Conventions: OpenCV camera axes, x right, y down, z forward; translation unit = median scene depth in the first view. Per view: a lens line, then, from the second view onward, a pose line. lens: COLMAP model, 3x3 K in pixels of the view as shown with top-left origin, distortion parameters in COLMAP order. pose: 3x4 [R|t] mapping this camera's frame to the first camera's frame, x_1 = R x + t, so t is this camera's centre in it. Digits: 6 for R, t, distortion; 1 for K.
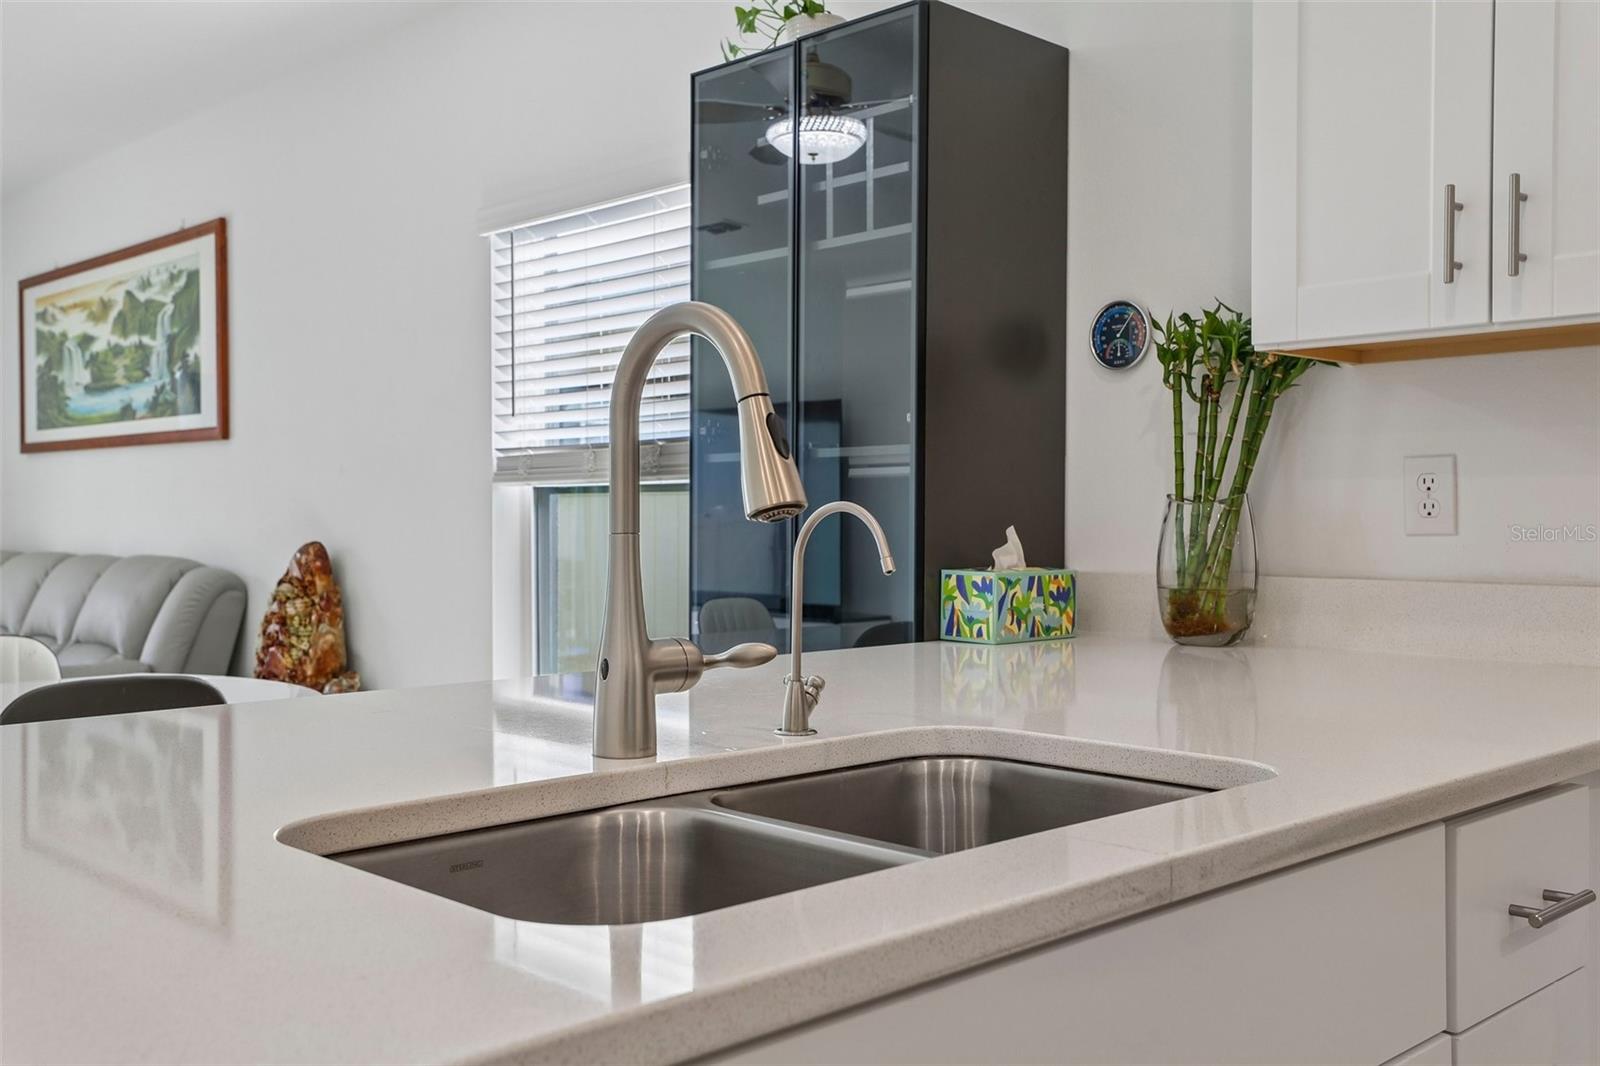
lens RADIAL K [[1511.4, 0, 804.6], [0, 1511.4, 539.7], [0, 0, 1]] dist [0.053102, 0.000000]
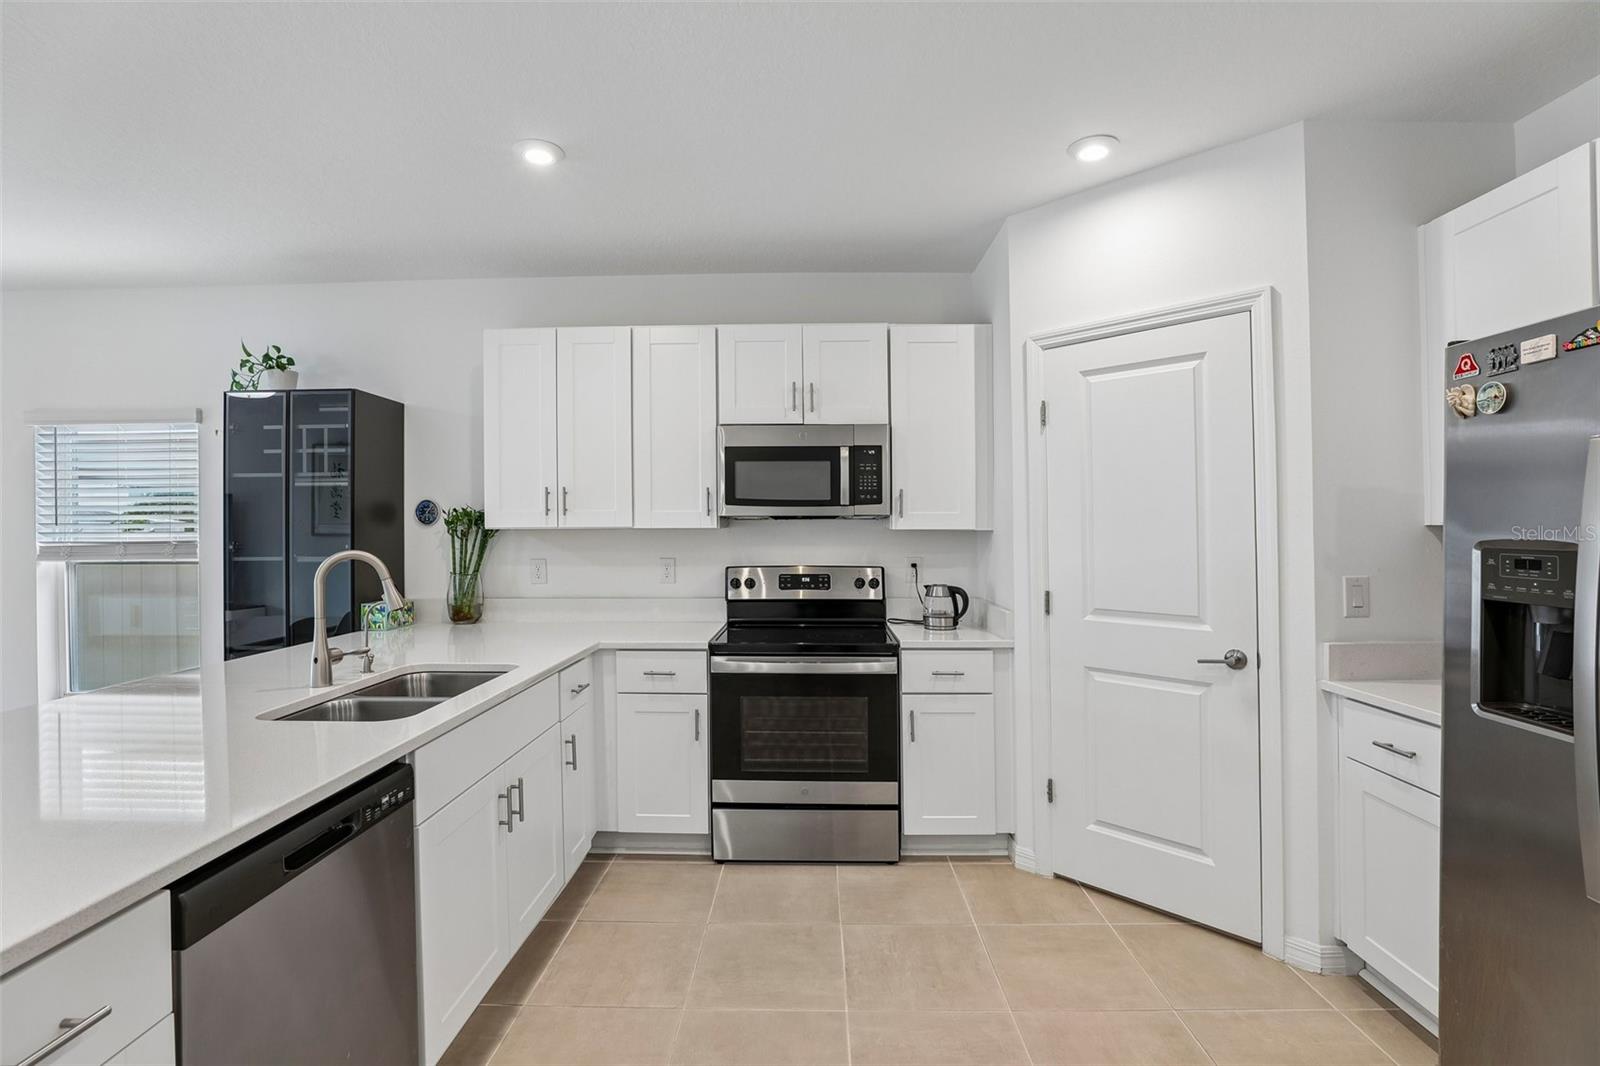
lens RADIAL K [[729.0, 0, 803.5], [0, 729.0, 532.1], [0, 0, 1]] dist [-0.038840, 0.006520]
pose [[0.709763, -0.007128, 0.704405, -0.238448], [0.016638, 0.999839, -0.006648, -0.082208], [-0.704244, 0.016438, 0.709767, -0.423589]]
